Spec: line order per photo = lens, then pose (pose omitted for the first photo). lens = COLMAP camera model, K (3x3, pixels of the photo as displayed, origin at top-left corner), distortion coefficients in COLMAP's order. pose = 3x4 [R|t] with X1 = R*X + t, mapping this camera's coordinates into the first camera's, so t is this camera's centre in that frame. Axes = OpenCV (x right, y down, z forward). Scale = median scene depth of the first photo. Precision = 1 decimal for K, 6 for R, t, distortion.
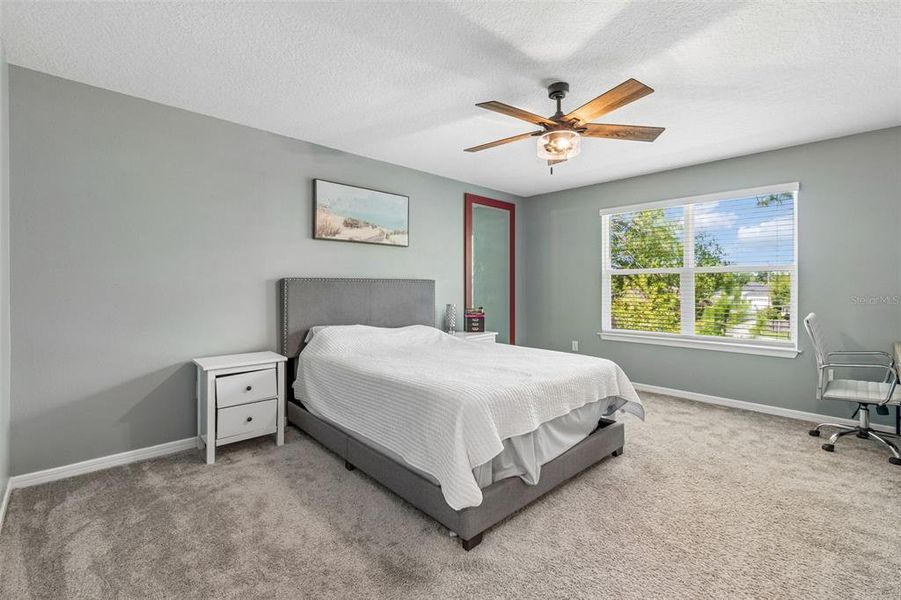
lens RADIAL K [[403.0, 0, 451.5], [0, 403.0, 305.3], [0, 0, 1]] dist [0.000314, -0.000003]
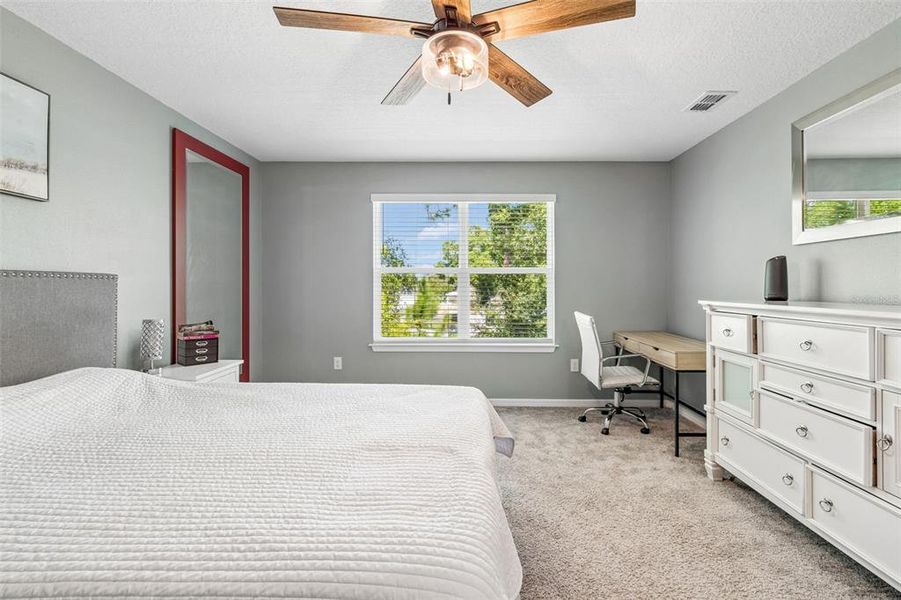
lens RADIAL K [[402.1, 0, 452.4], [0, 402.1, 290.9], [0, 0, 1]] dist [0.000390, 0.000405]
pose [[0.702447, -0.005263, 0.711717, -0.103262], [0.031132, 0.999243, -0.023338, -0.016169], [-0.711055, 0.038551, 0.702078, 0.325271]]
